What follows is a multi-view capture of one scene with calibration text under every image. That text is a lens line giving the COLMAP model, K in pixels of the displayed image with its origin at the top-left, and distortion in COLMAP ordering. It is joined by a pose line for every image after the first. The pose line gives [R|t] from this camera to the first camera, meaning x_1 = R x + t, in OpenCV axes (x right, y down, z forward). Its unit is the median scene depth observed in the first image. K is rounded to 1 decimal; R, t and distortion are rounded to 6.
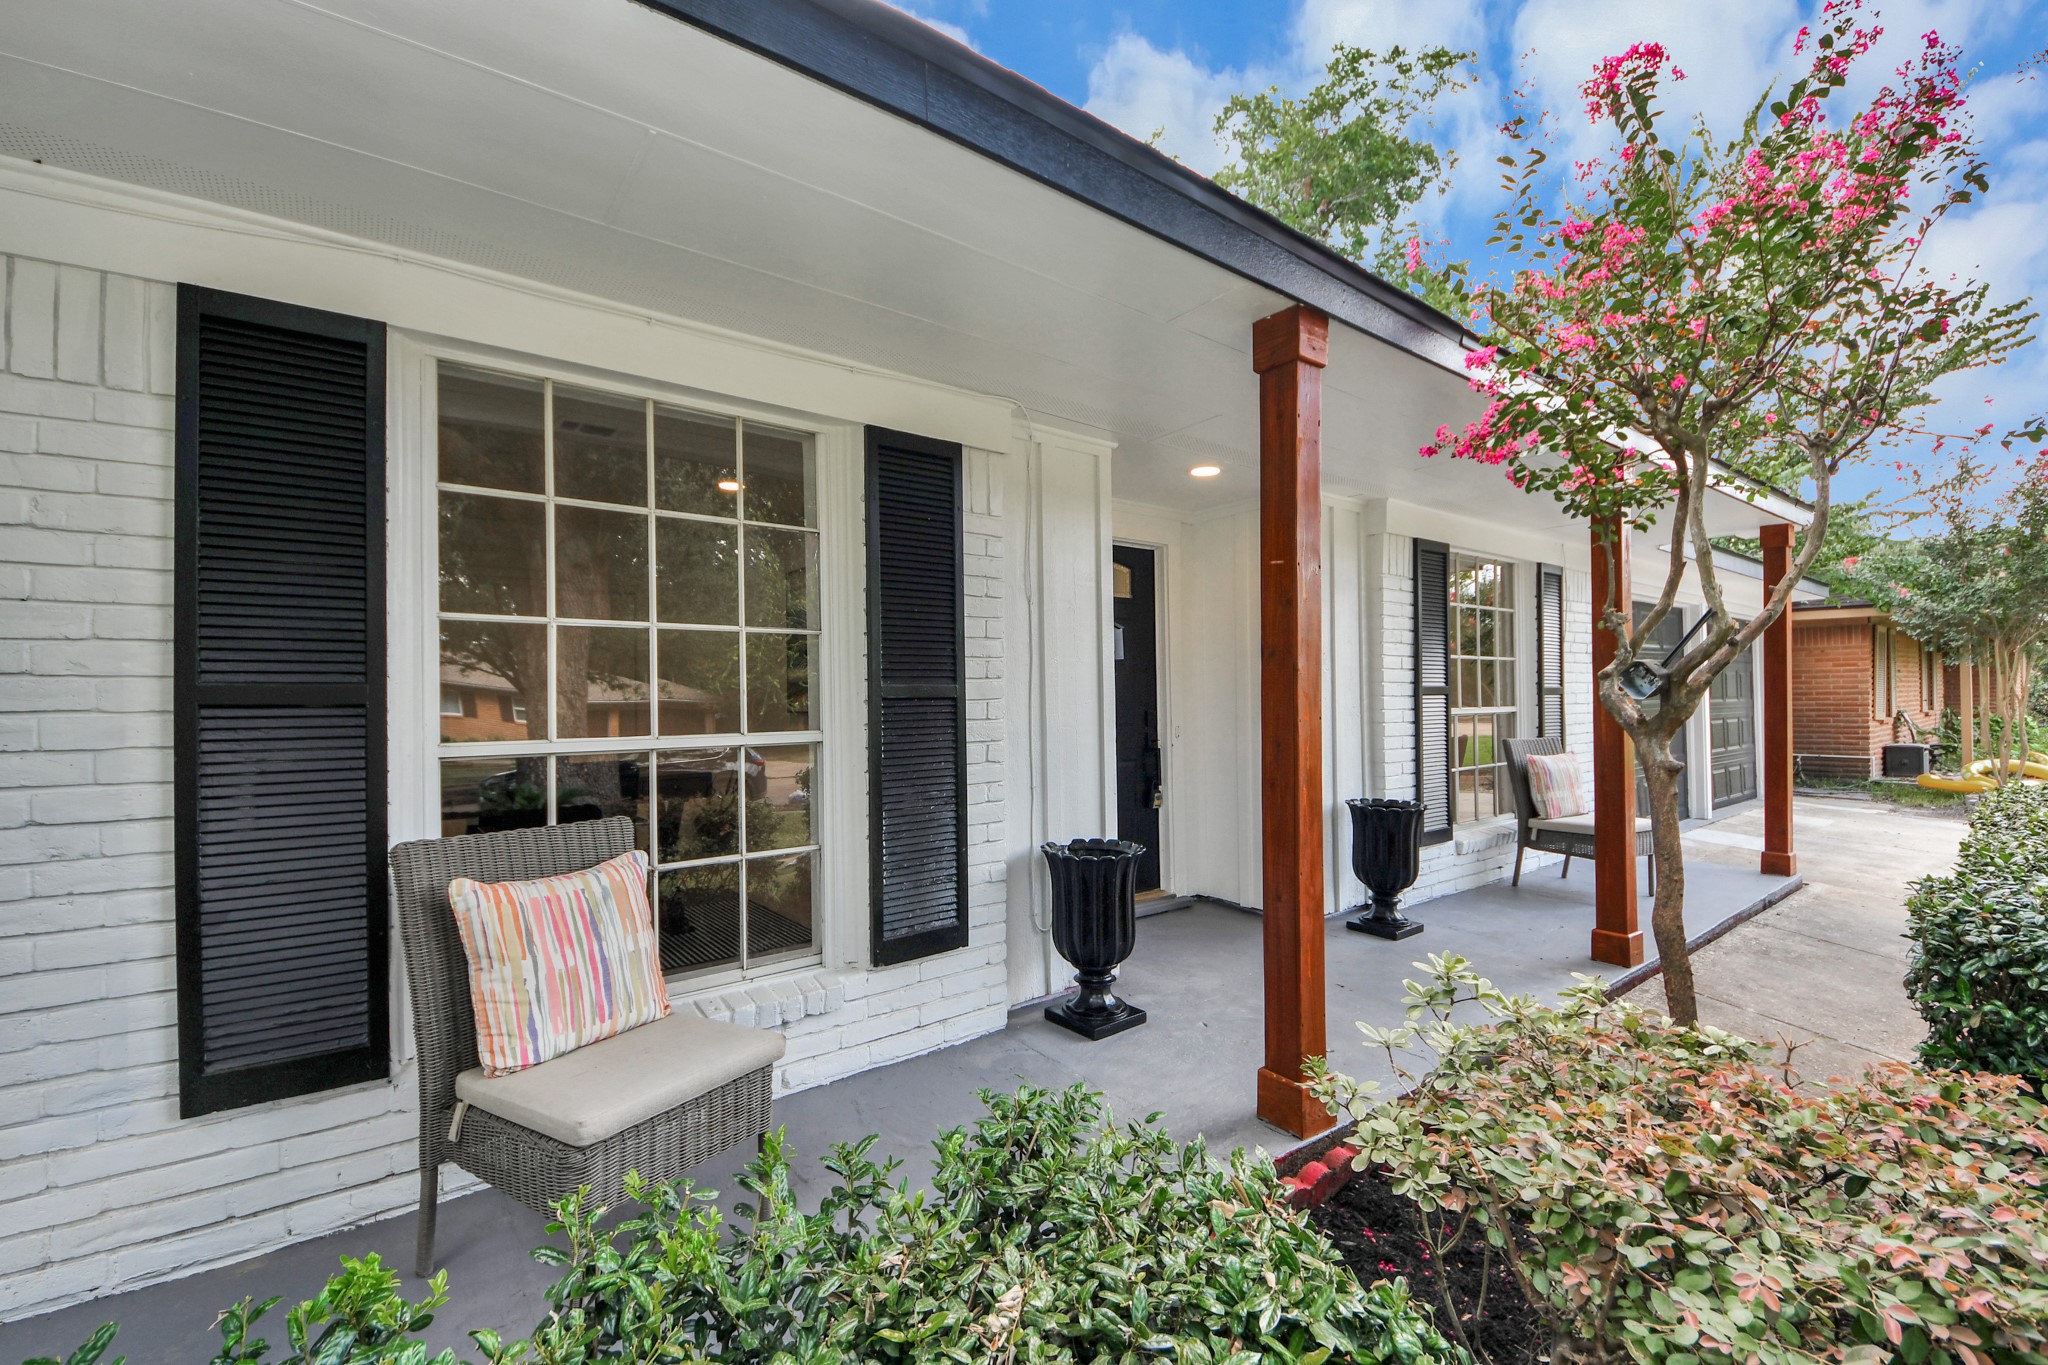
lens RADIAL K [[840.8, 0, 1026.0], [0, 840.8, 690.9], [0, 0, 1]] dist [0.000161, -0.000723]
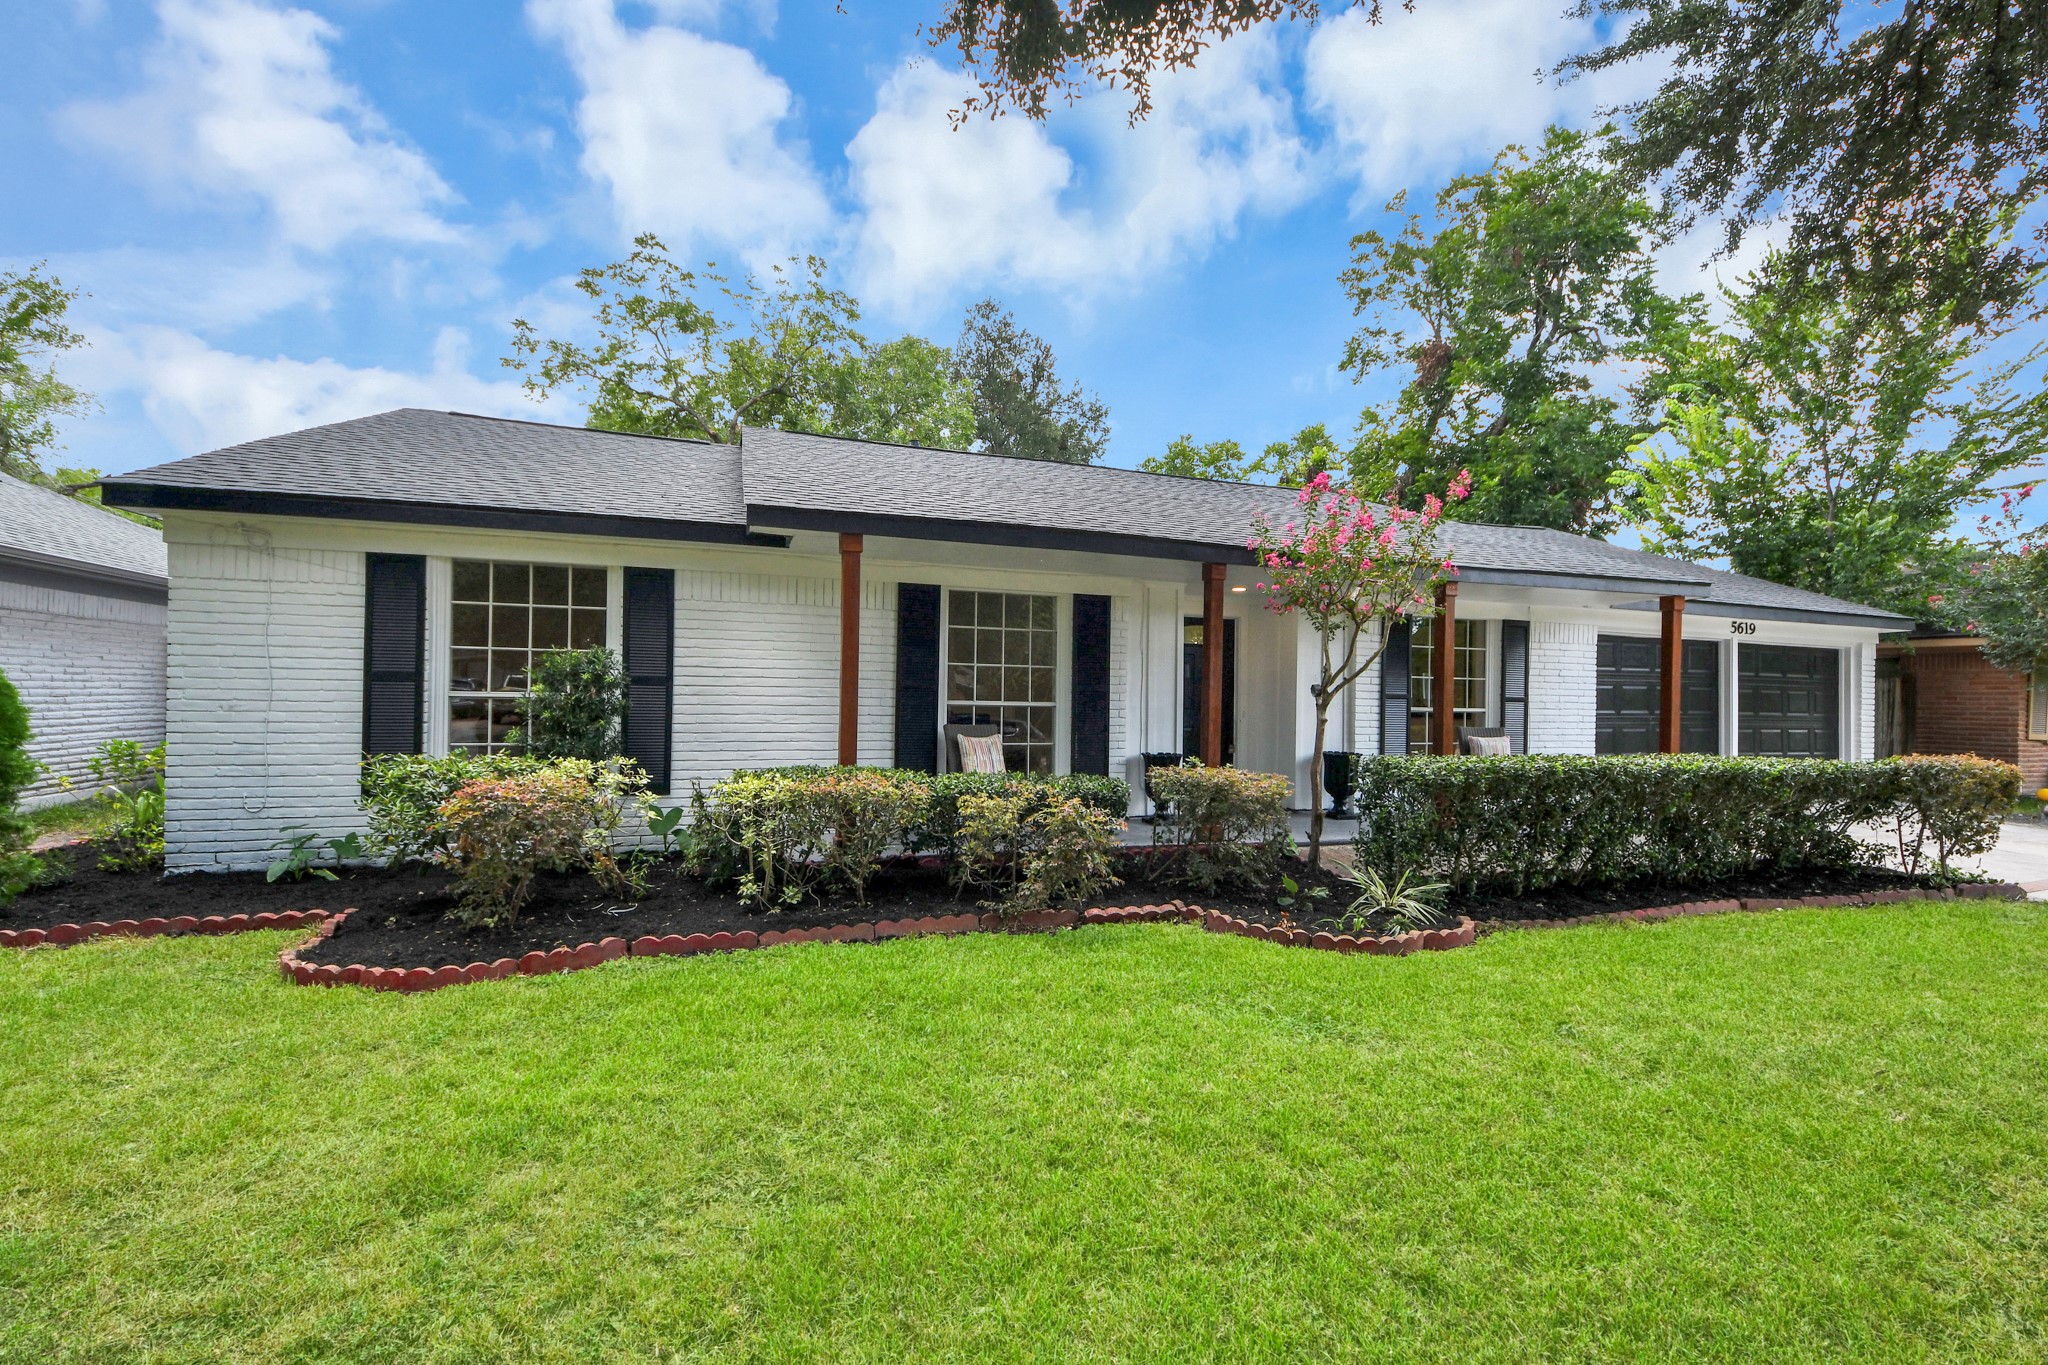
lens RADIAL K [[840.8, 0, 1022.9], [0, 840.8, 688.7], [0, 0, 1]] dist [0.000161, -0.000723]
pose [[0.946330, 0.025630, -0.322185, 0.511422], [-0.025528, 0.999664, 0.004545, -0.008415], [0.322193, 0.003924, 0.946666, -1.558332]]
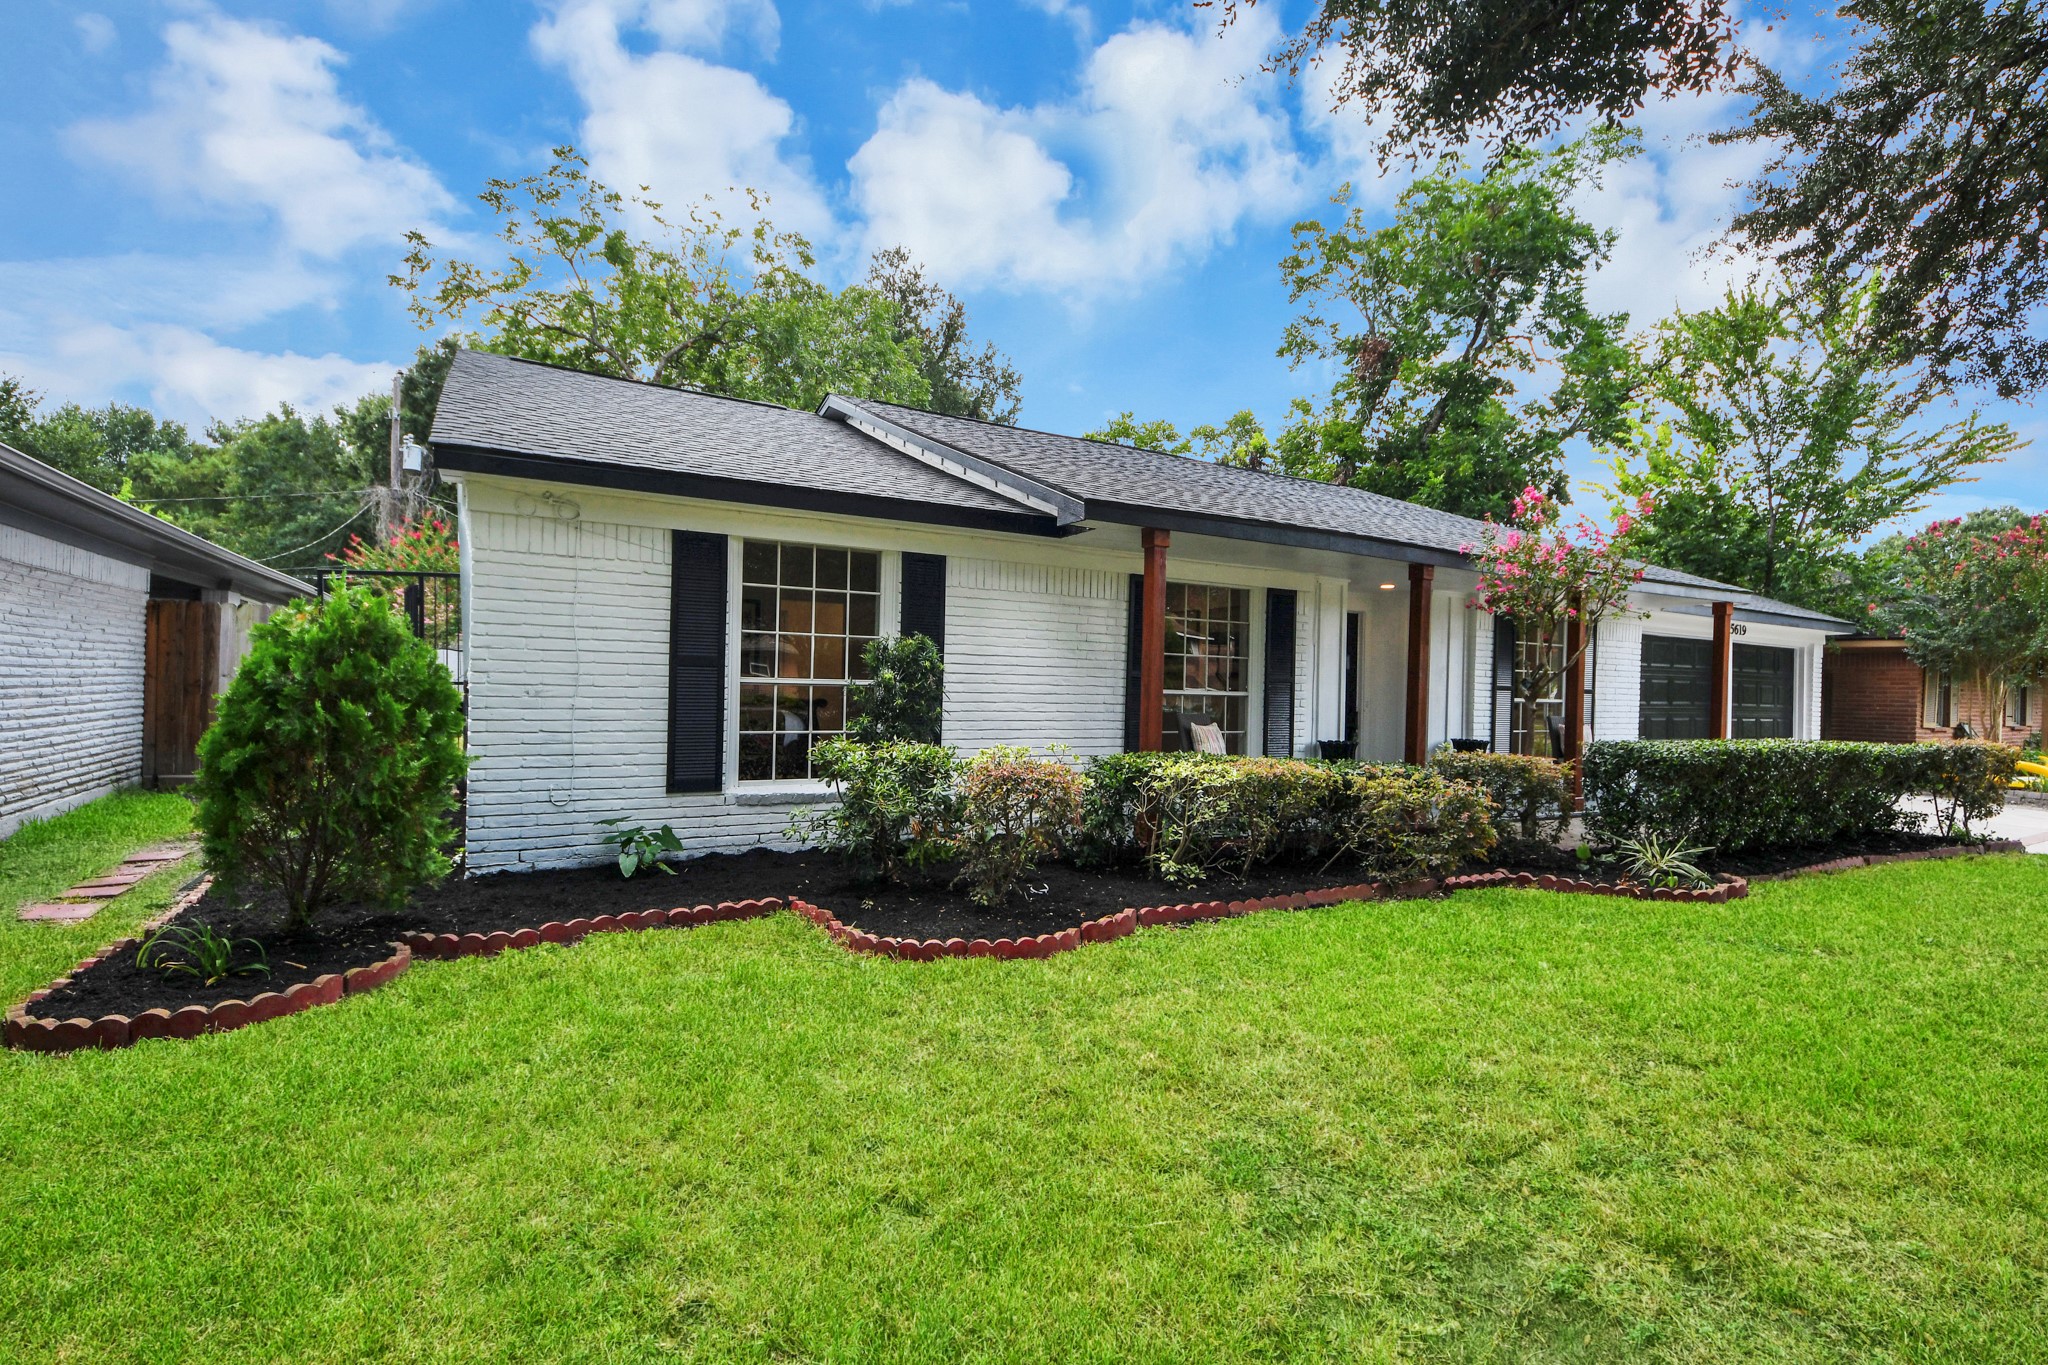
lens RADIAL K [[925.8, 0, 1021.3], [0, 925.8, 683.3], [0, 0, 1]] dist [0.007397, -0.000405]
pose [[0.989575, 0.035561, -0.139560, -0.531618], [-0.034822, 0.999364, 0.007739, 0.017454], [0.139746, -0.002799, 0.990183, -2.119385]]
